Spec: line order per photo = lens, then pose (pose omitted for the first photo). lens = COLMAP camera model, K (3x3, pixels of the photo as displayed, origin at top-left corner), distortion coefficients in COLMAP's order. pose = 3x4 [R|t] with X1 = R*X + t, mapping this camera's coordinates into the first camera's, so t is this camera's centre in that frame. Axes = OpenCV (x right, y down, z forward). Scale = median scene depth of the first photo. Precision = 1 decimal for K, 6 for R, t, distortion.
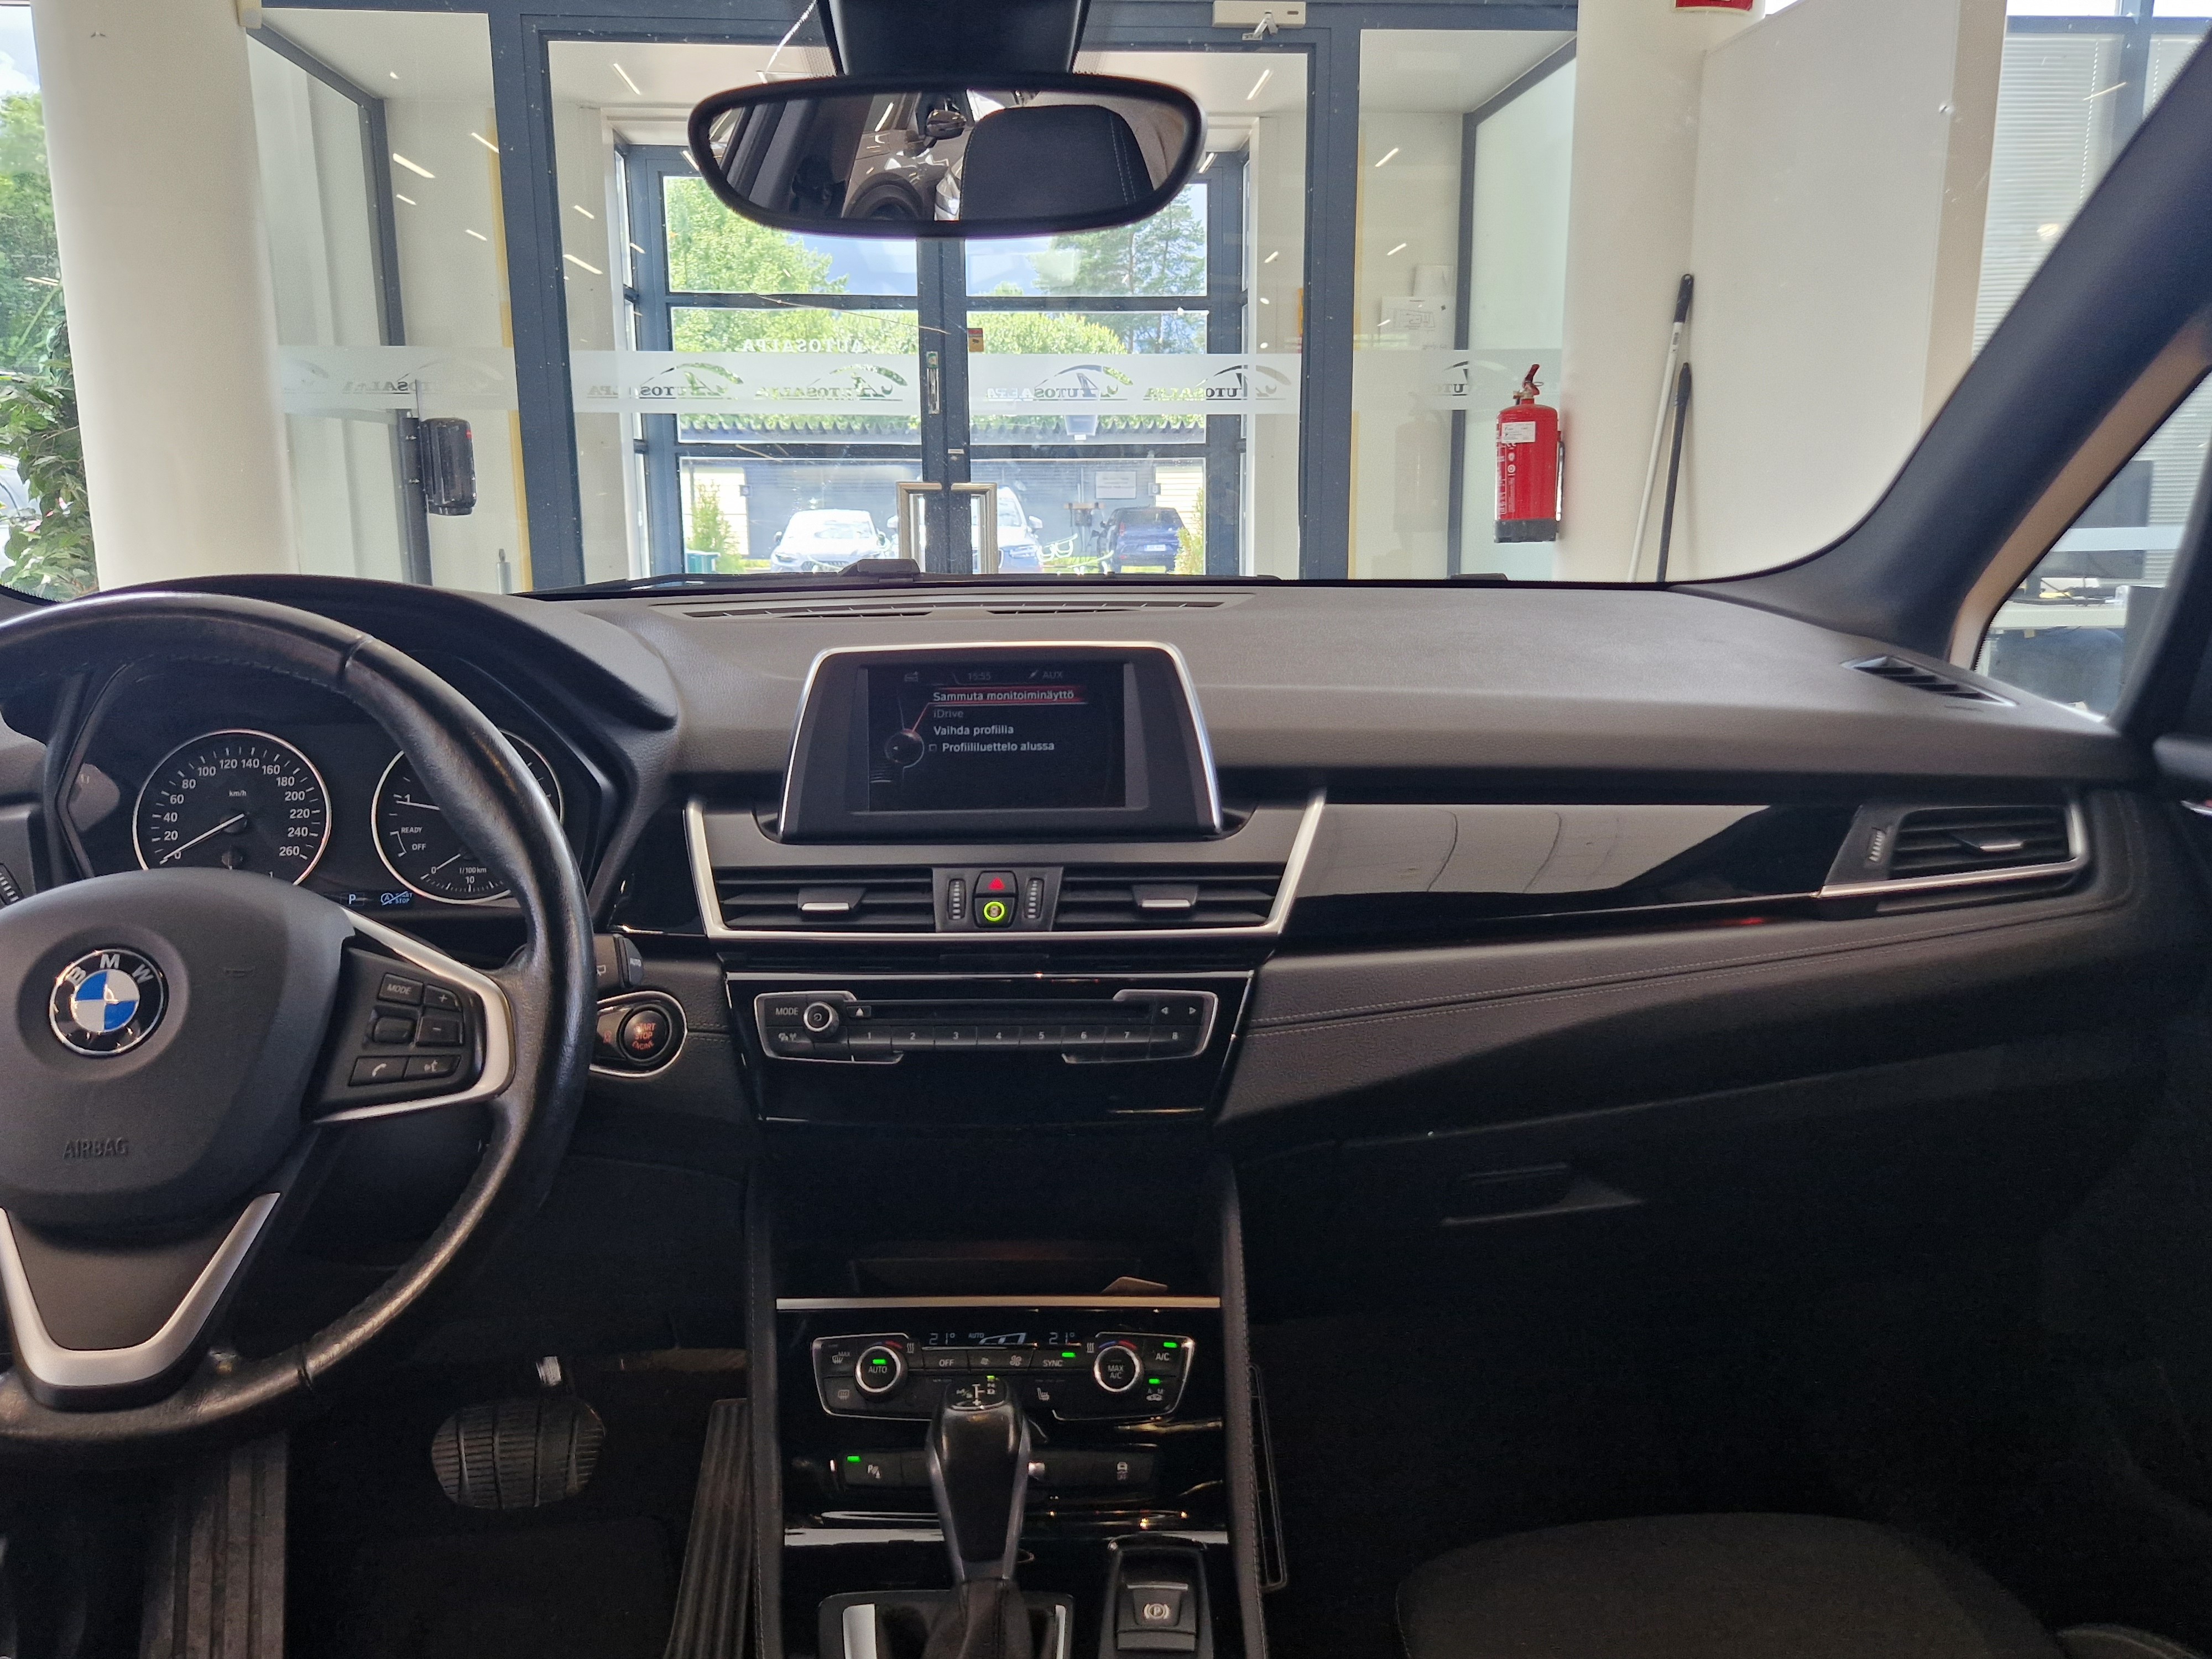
lens RADIAL K [[1836.7, 0, 1115.9], [0, 1836.7, 854.2], [0, 0, 1]] dist [0.007322, -0.003199]
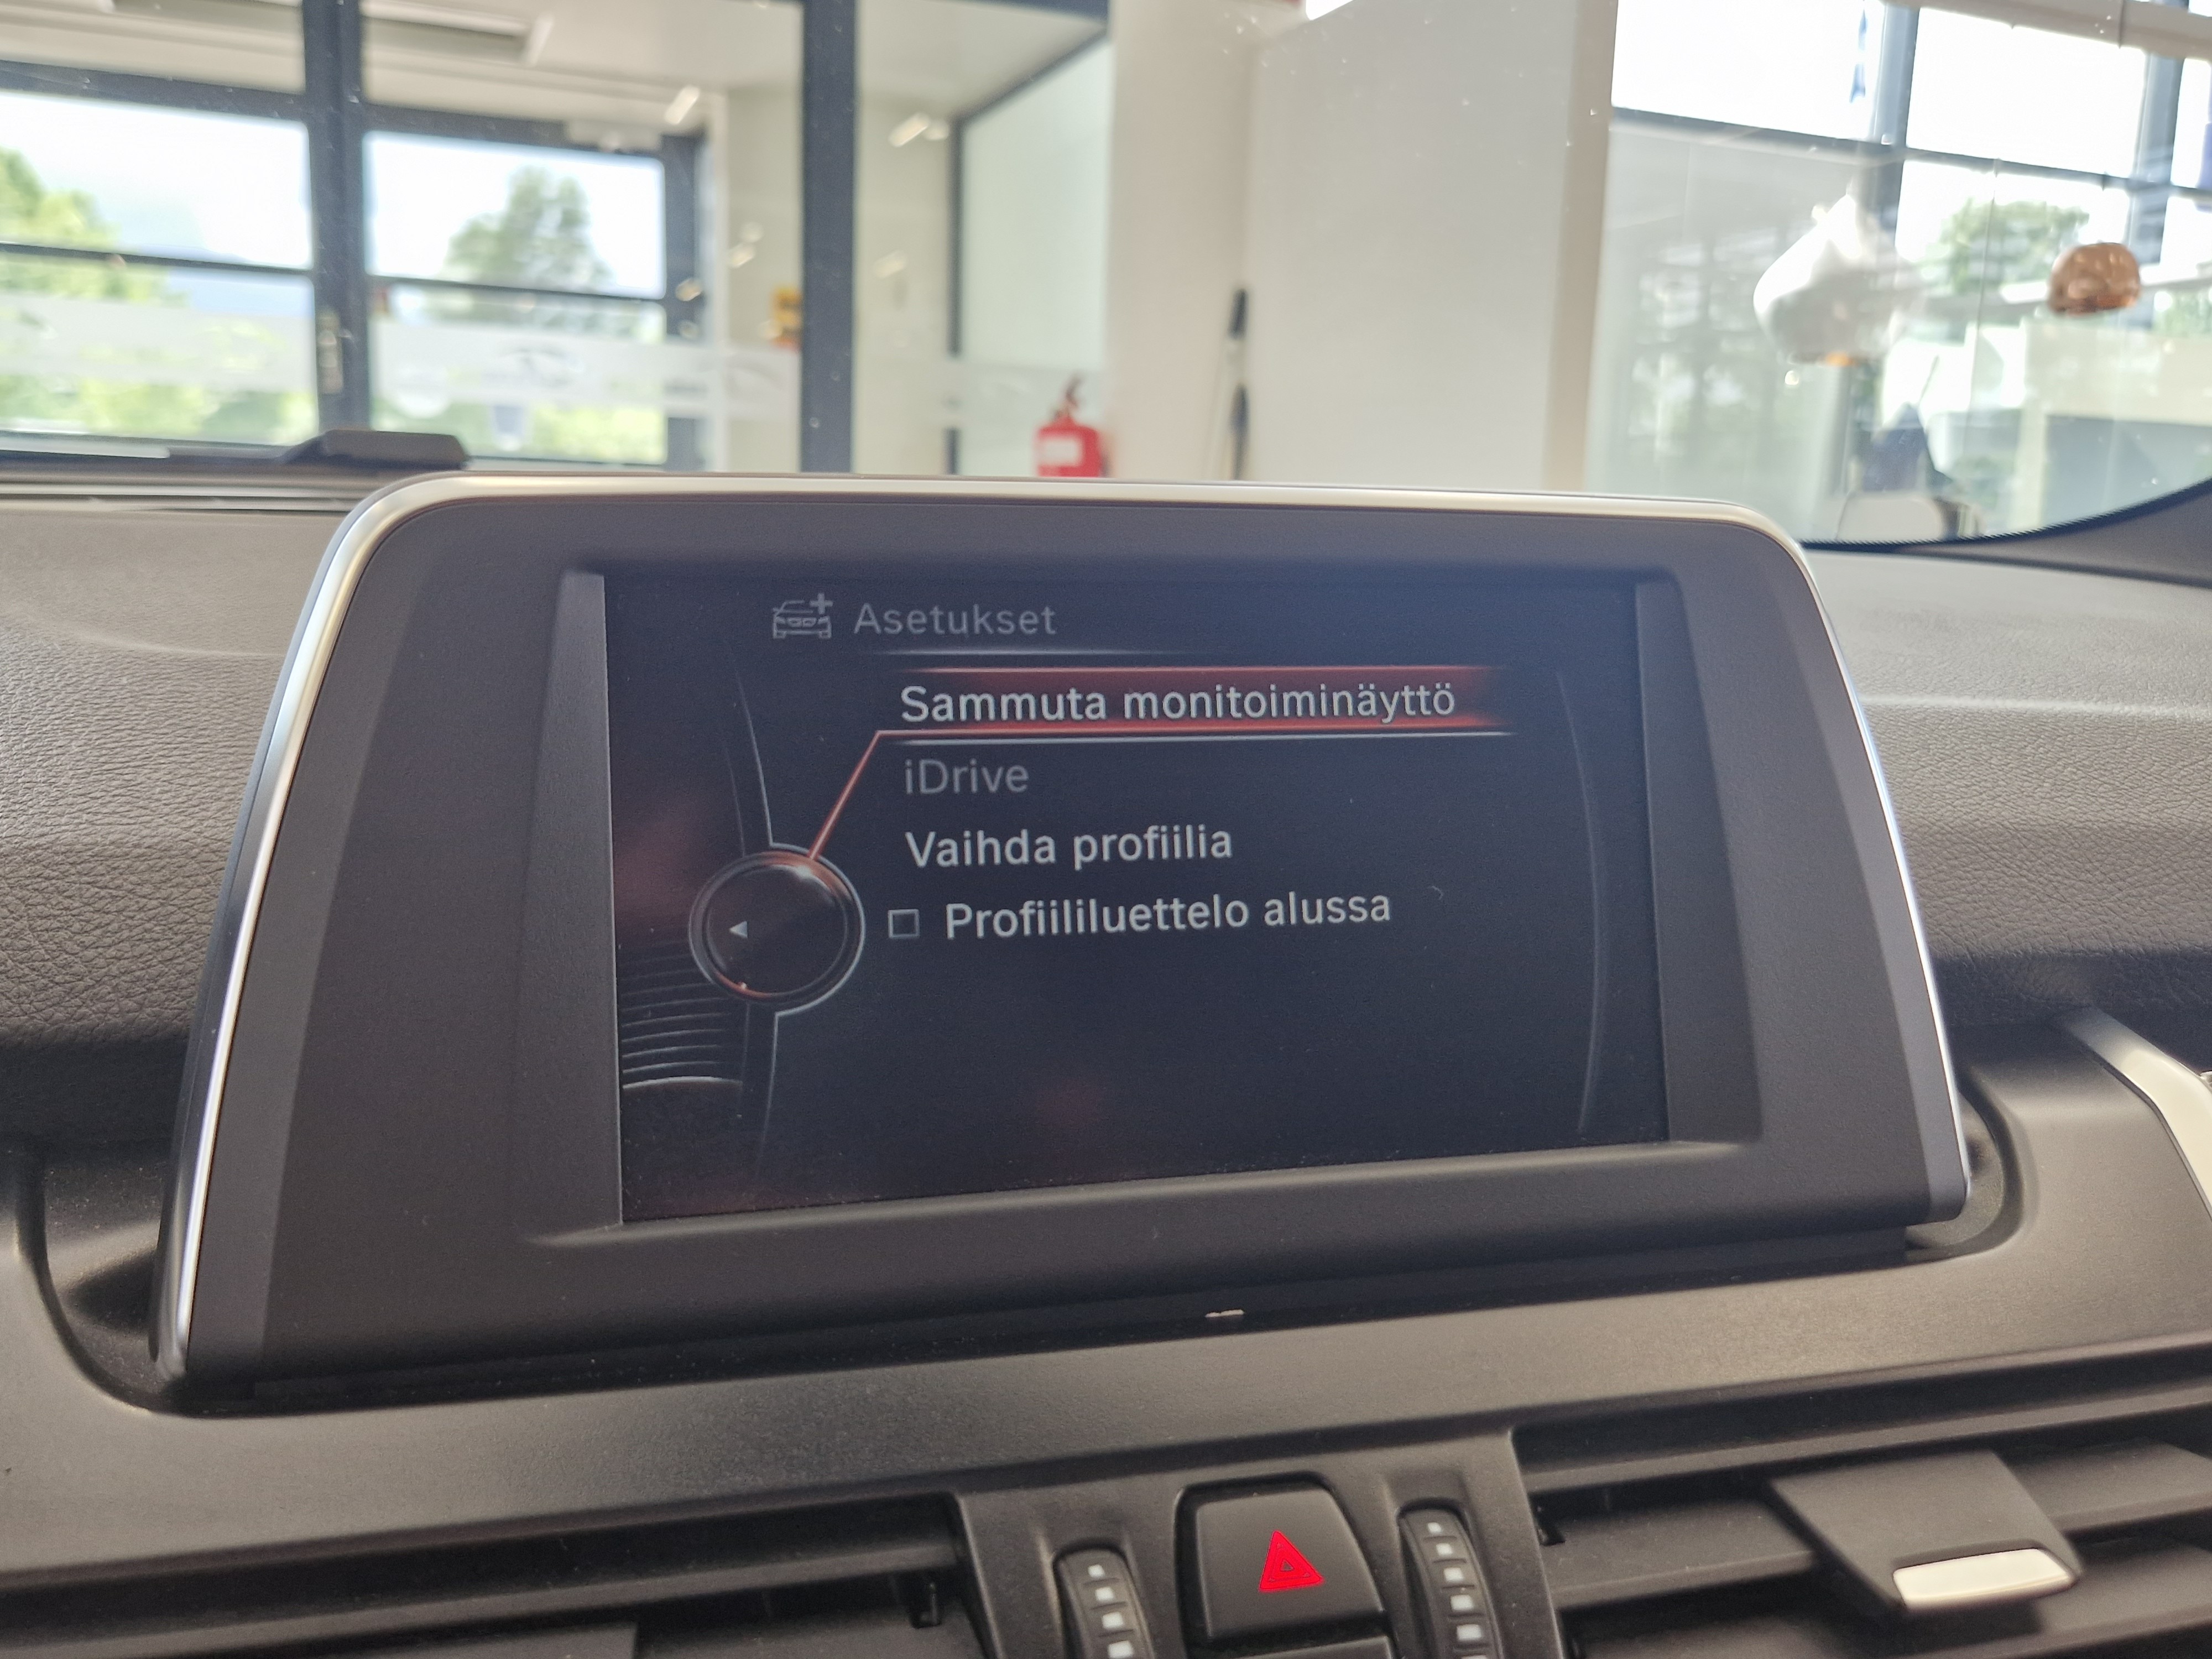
lens RADIAL K [[1834.0, 0, 1119.9], [0, 1834.0, 850.6], [0, 0, 1]] dist [0.006182, 0.003381]
pose [[0.950061, -0.015202, 0.311694, -0.145571], [0.025228, 0.999285, -0.028157, -0.060010], [-0.311043, 0.034614, 0.949765, 0.771989]]
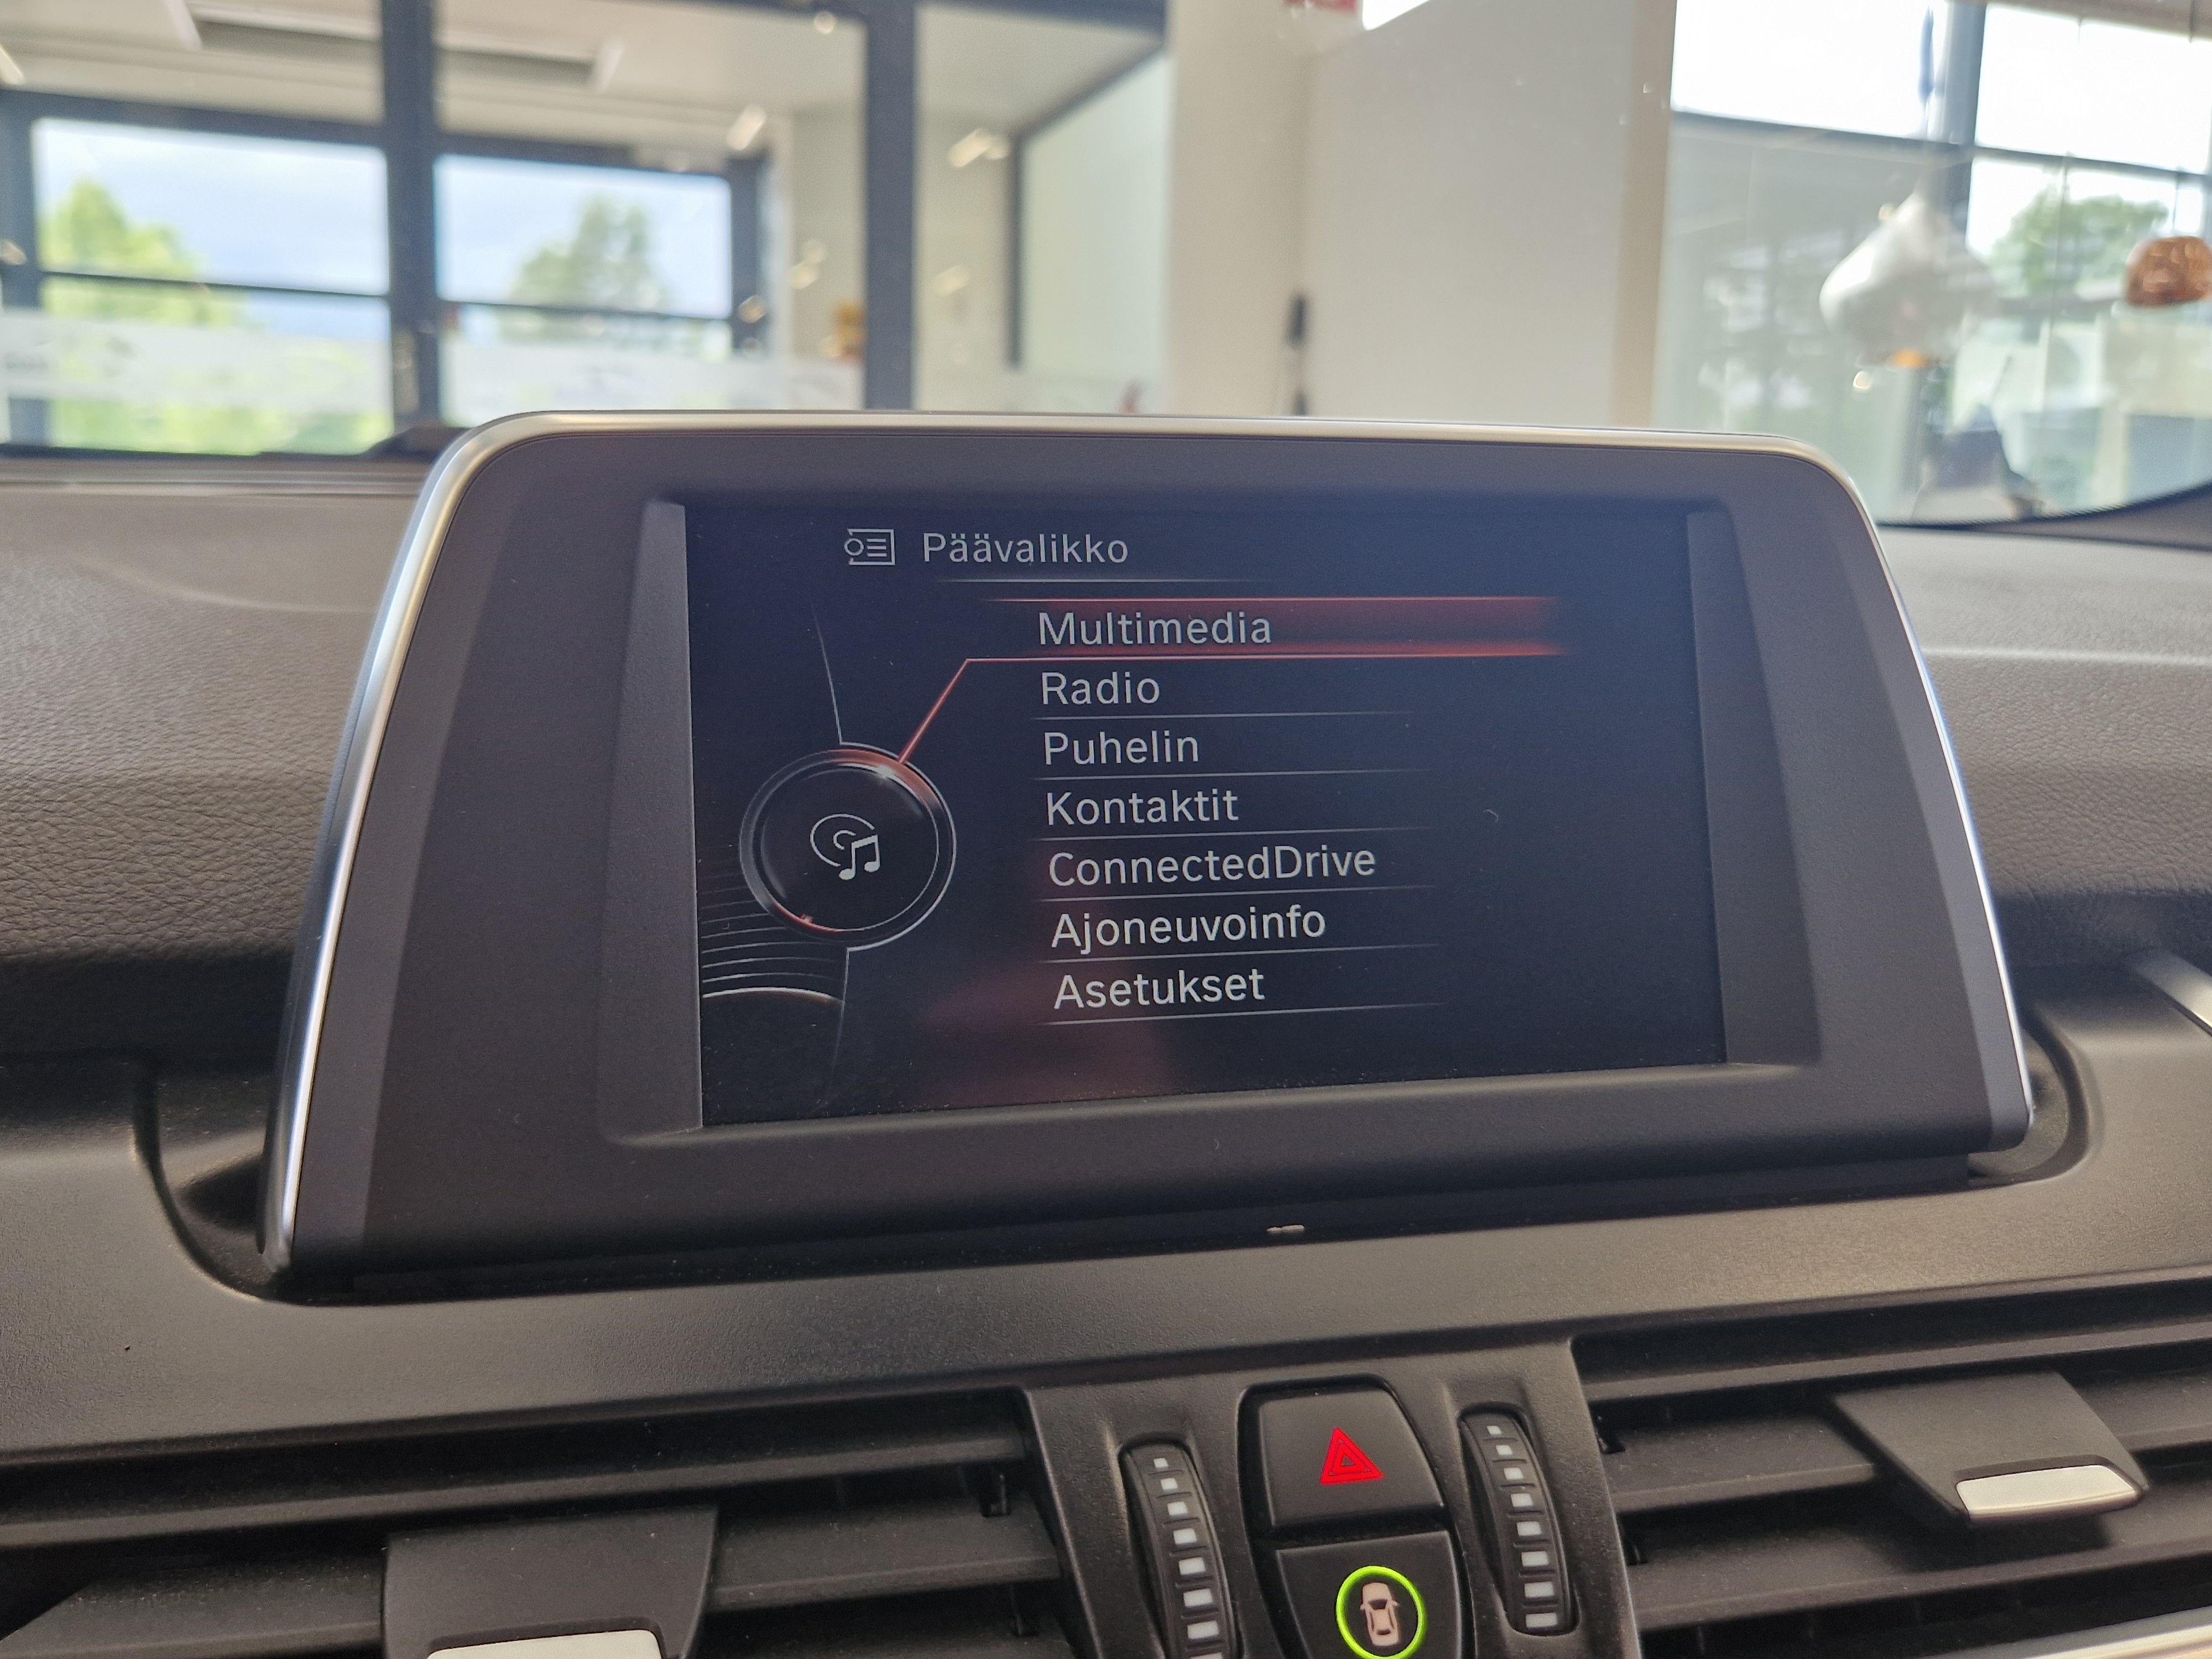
lens RADIAL K [[1846.5, 0, 1106.0], [0, 1846.5, 829.5], [0, 0, 1]] dist [0.004746, 0.004119]
pose [[0.961986, -0.013916, 0.272745, -0.148096], [0.029215, 0.998214, -0.052110, -0.047048], [-0.271533, 0.058097, 0.960674, 0.764785]]
